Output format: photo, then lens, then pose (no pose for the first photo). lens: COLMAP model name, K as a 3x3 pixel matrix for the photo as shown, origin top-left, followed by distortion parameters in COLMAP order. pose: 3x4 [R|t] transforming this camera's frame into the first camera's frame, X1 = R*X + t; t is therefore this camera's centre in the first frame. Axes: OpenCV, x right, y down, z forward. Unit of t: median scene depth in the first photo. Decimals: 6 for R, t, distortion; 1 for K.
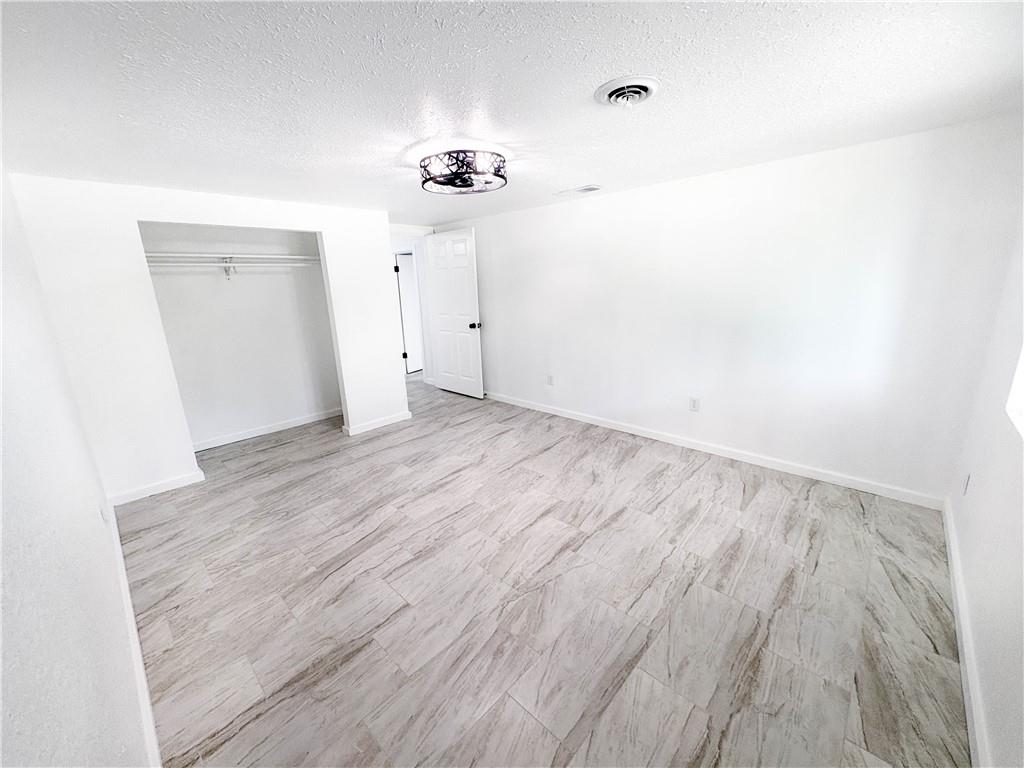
lens RADIAL K [[409.7, 0, 512.4], [0, 409.7, 384.8], [0, 0, 1]] dist [-0.001625, -0.000033]
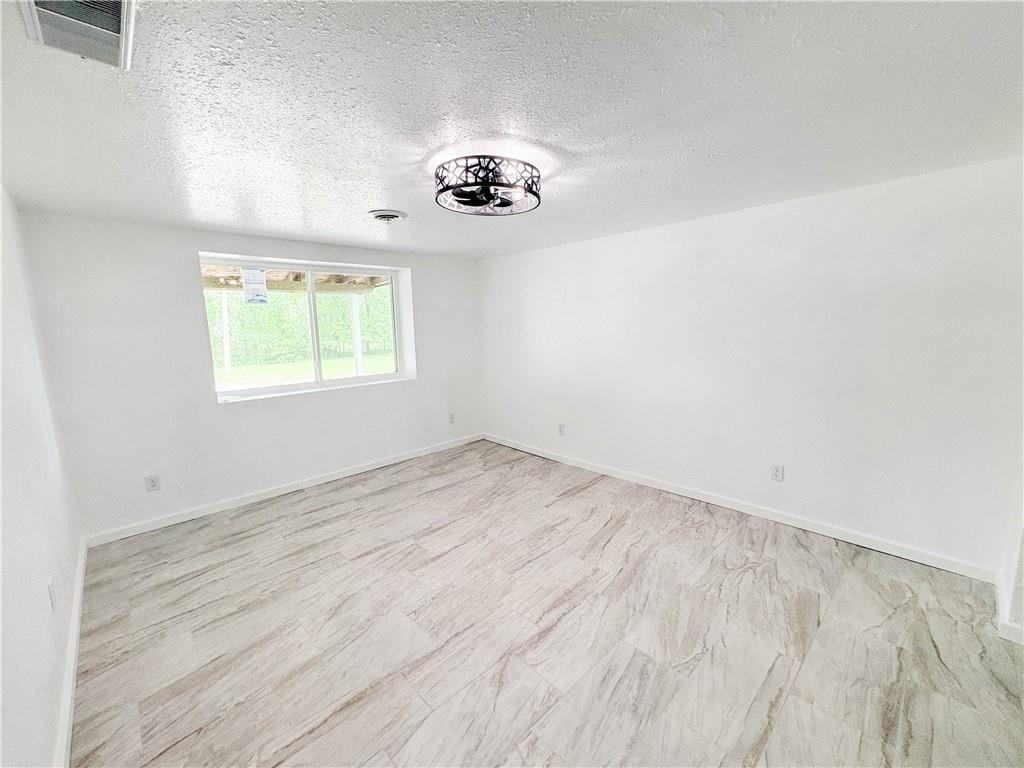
lens RADIAL K [[409.7, 0, 512.3], [0, 409.7, 382.7], [0, 0, 1]] dist [-0.001625, -0.000033]
pose [[-0.997209, 0.052534, 0.053045, -0.175328], [0.068808, 0.922421, 0.380006, -0.435098], [-0.028967, 0.382596, -0.923462, 1.773508]]
